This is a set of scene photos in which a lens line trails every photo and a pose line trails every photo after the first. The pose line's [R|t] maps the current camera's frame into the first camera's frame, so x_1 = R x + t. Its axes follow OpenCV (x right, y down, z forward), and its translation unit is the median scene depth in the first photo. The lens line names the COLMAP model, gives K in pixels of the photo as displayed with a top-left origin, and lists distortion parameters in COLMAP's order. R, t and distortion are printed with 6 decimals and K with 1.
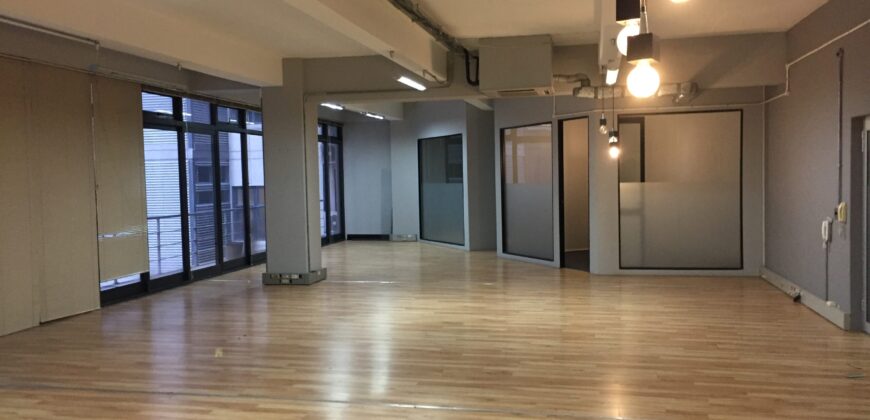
lens RADIAL K [[746.3, 0, 435.0], [0, 746.3, 210.0], [0, 0, 1]] dist [0.115139, -0.169075]
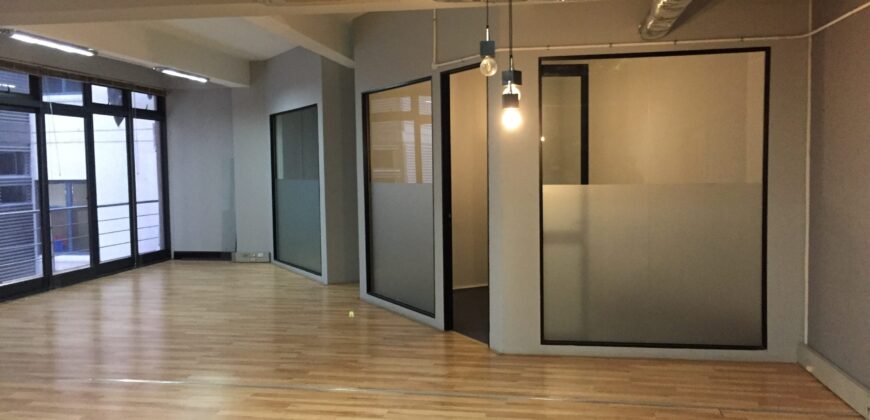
lens RADIAL K [[746.3, 0, 435.0], [0, 746.3, 210.0], [0, 0, 1]] dist [0.115139, -0.169075]
pose [[0.998371, 0.004432, 0.056890, 0.123494], [-0.005016, 0.999936, 0.010124, -0.020715], [-0.056842, -0.010393, 0.998329, 0.415422]]
